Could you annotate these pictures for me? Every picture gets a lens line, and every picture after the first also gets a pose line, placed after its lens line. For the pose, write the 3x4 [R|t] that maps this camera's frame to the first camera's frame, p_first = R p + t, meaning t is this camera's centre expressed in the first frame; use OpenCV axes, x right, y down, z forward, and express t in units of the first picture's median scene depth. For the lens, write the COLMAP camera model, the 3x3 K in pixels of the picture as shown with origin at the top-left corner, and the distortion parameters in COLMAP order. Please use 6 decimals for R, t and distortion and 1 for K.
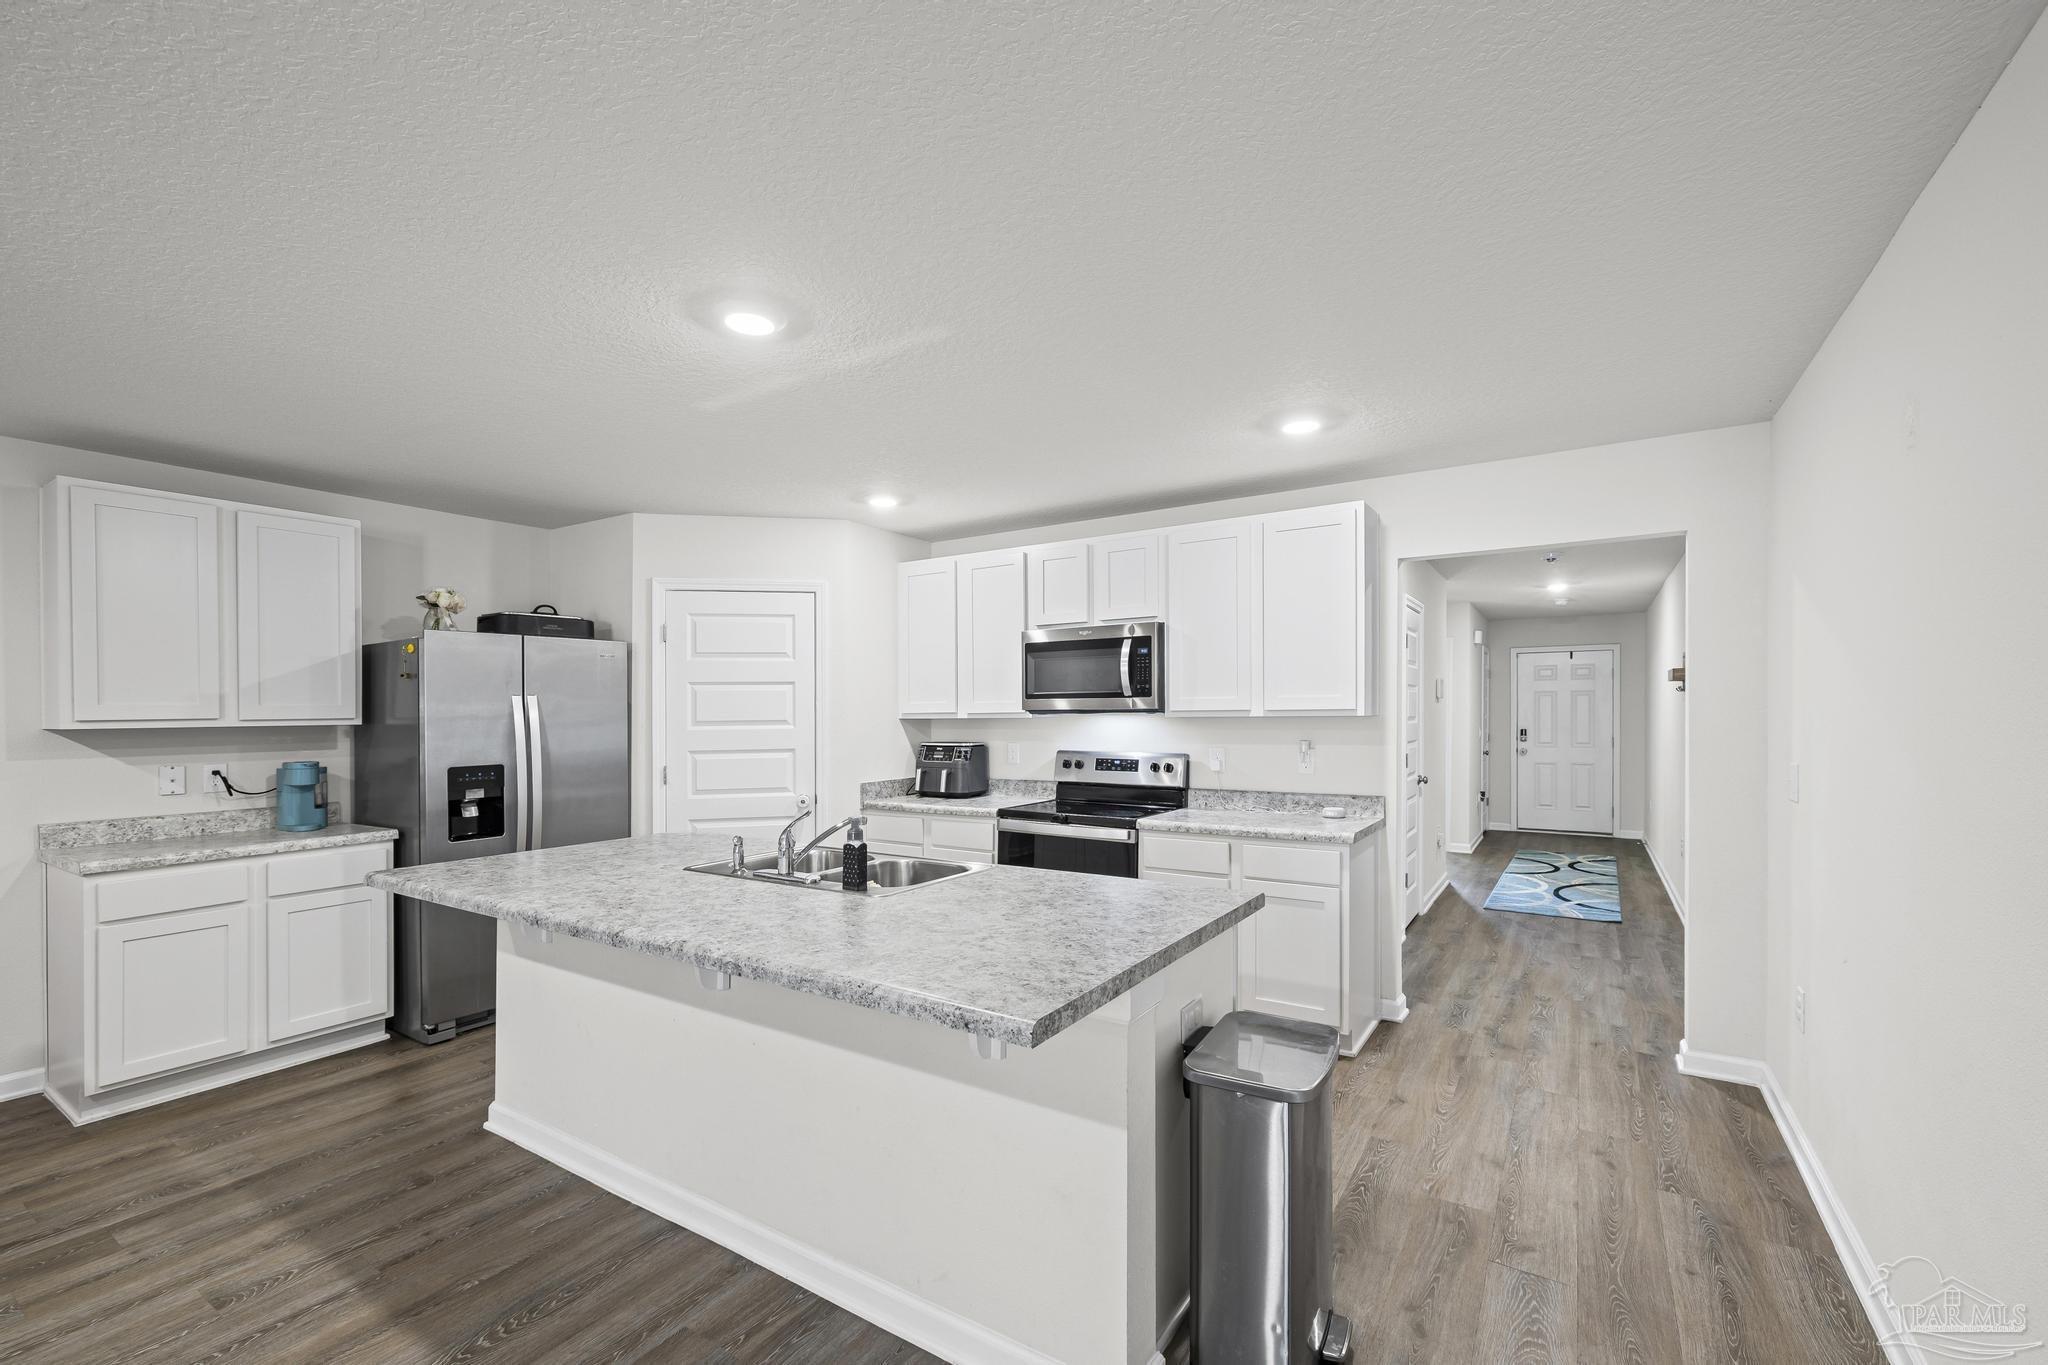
lens RADIAL K [[865.4, 0, 1025.0], [0, 865.4, 719.6], [0, 0, 1]] dist [0.004636, -0.001075]
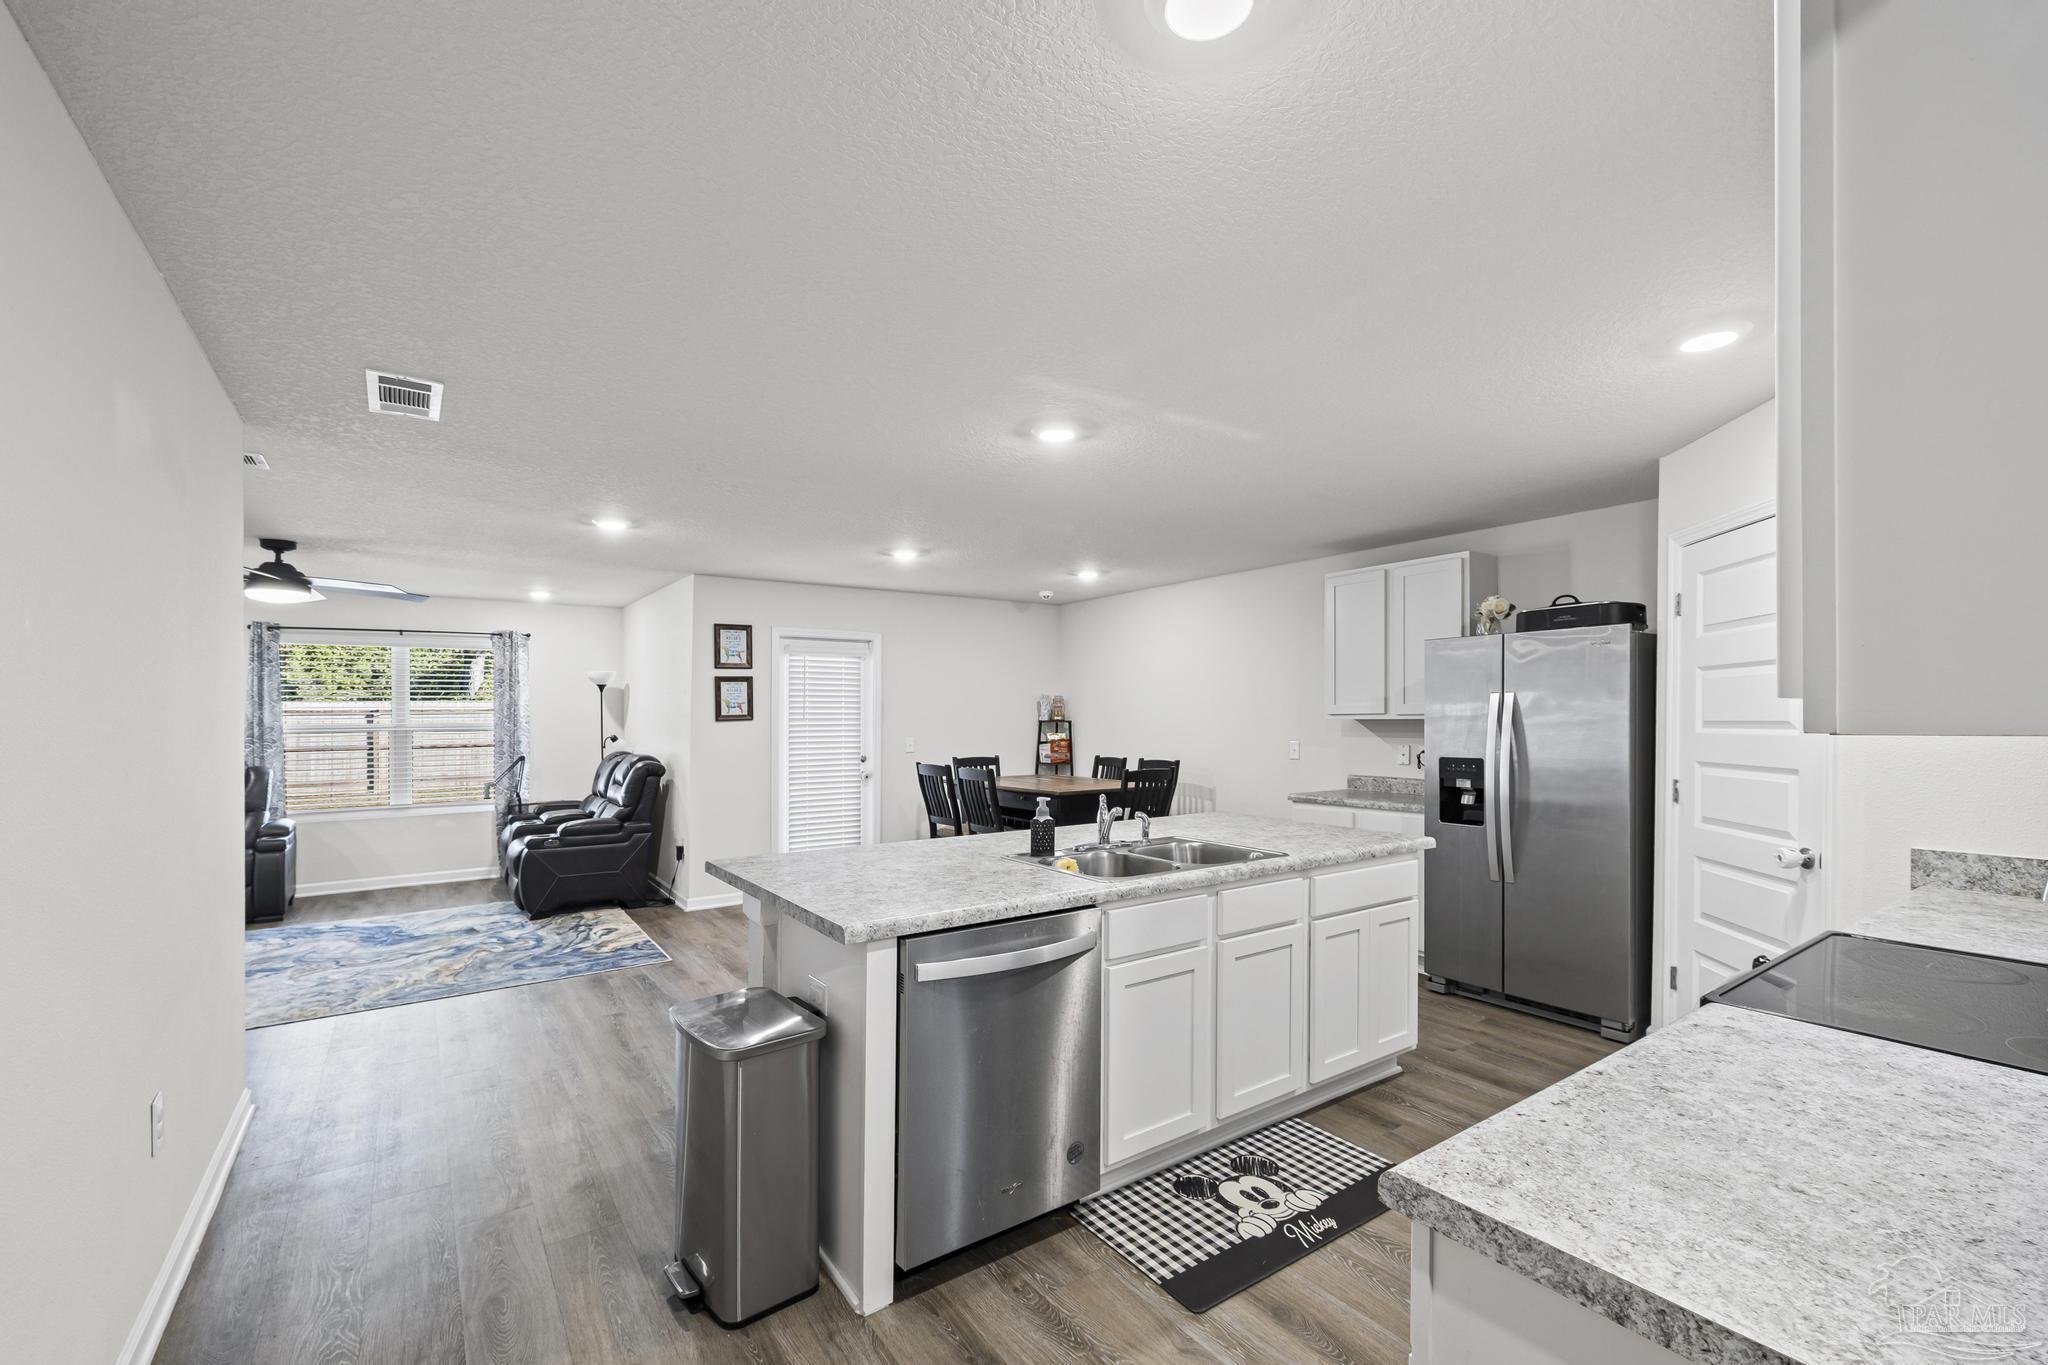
lens RADIAL K [[865.4, 0, 1004.7], [0, 865.4, 700.0], [0, 0, 1]] dist [0.004636, -0.001075]
pose [[-0.384655, -0.006465, -0.923038, 0.563018], [-0.001004, 0.999978, -0.006585, -0.011613], [0.923060, -0.001606, -0.384653, 0.814997]]
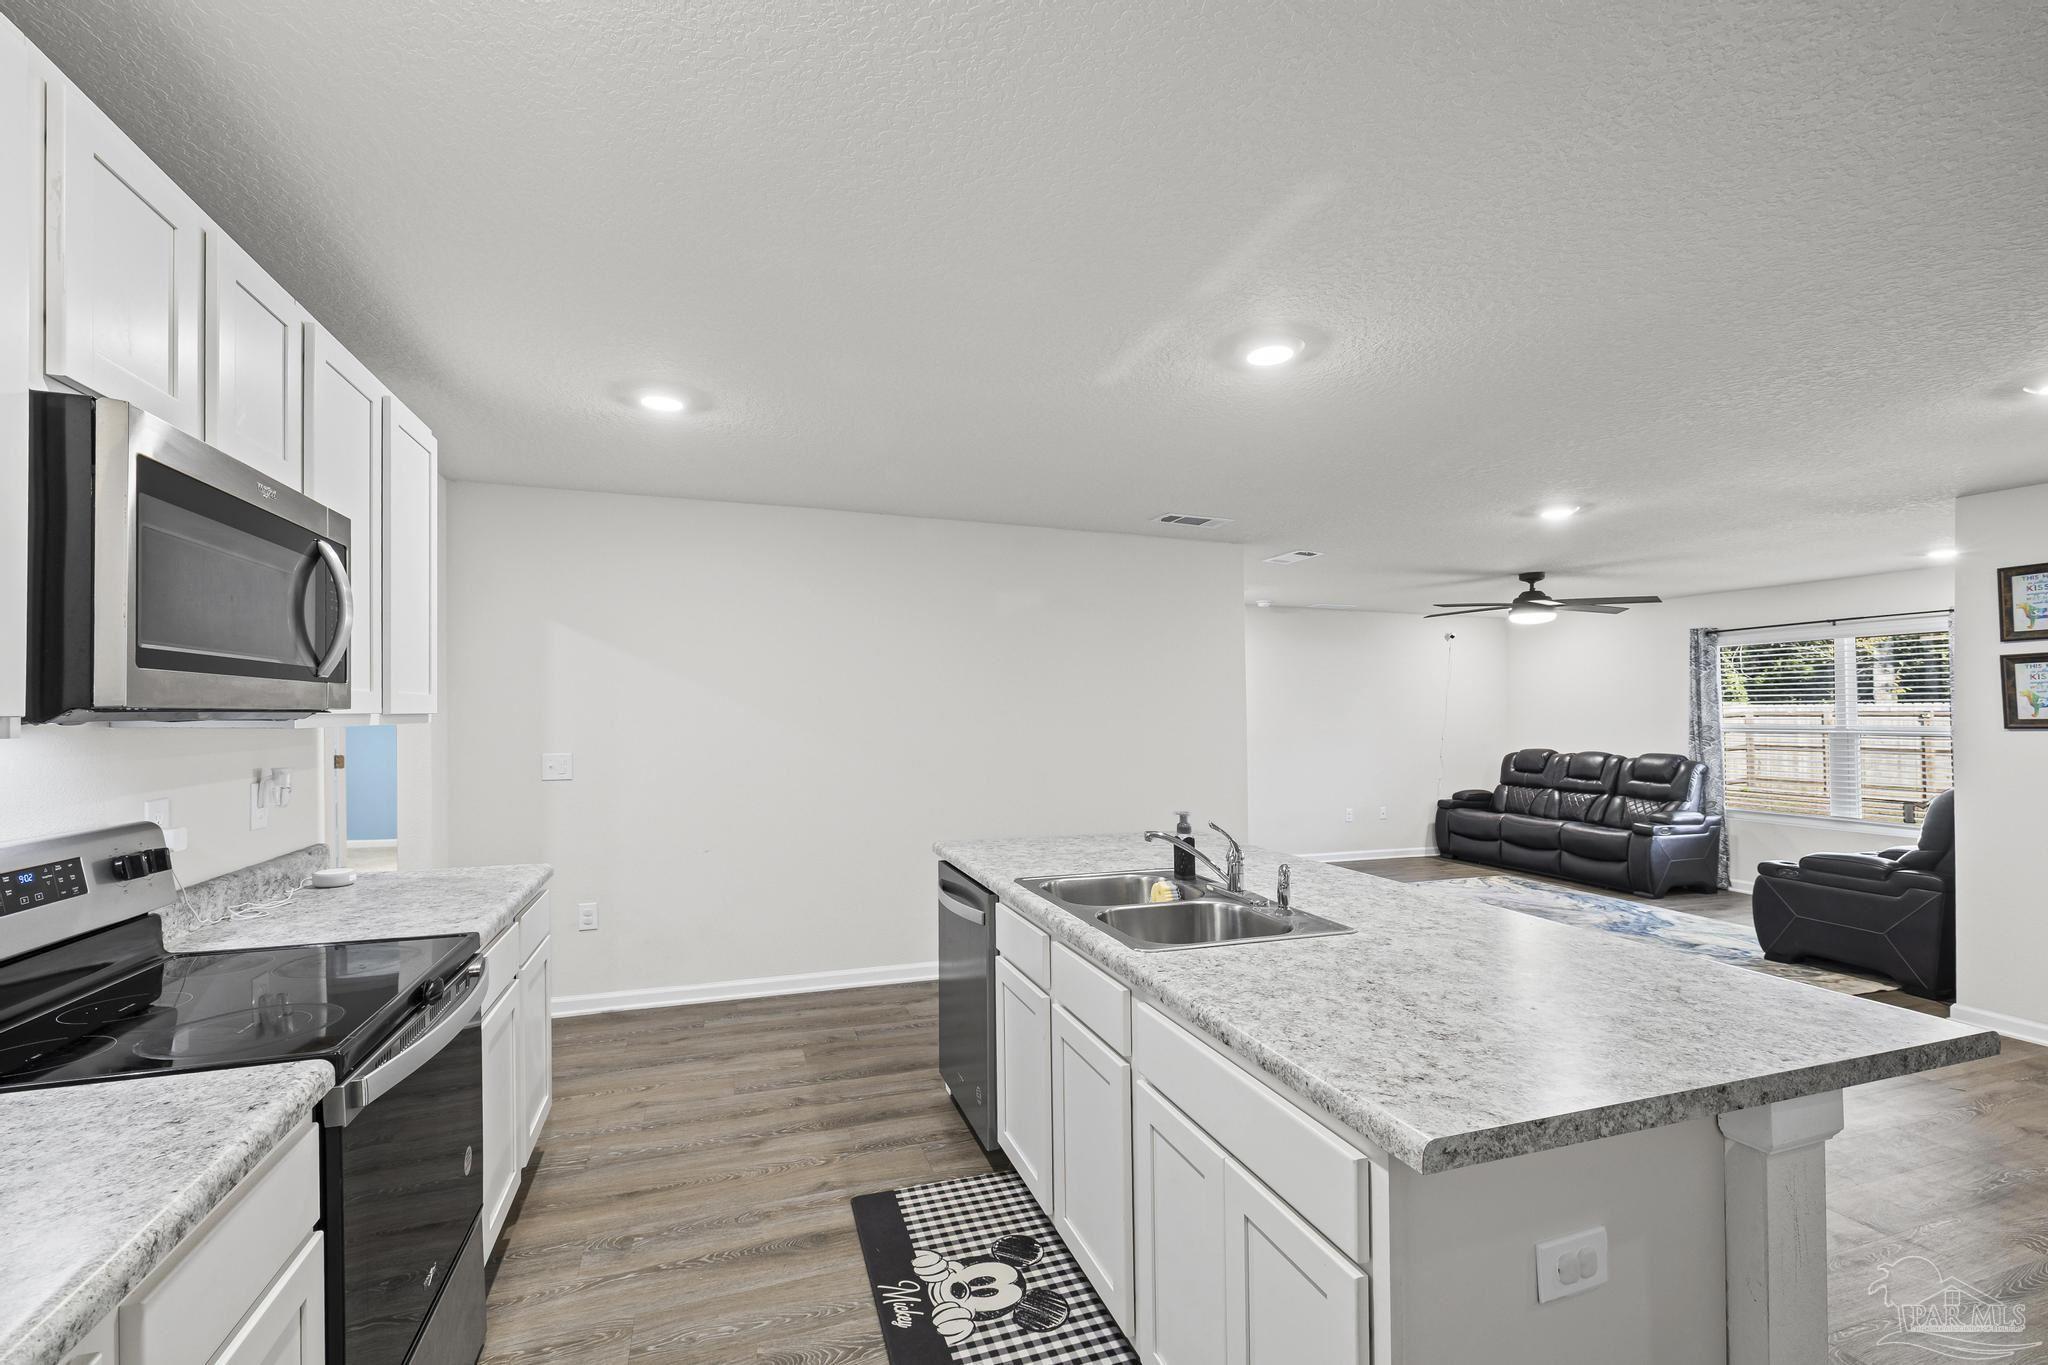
lens RADIAL K [[865.4, 0, 1028.0], [0, 865.4, 693.8], [0, 0, 1]] dist [0.004636, -0.001075]
pose [[-0.792929, 0.016897, 0.609079, -0.406518], [0.006336, 0.999790, -0.019488, -0.009141], [-0.609280, -0.011593, -0.792870, 1.136503]]
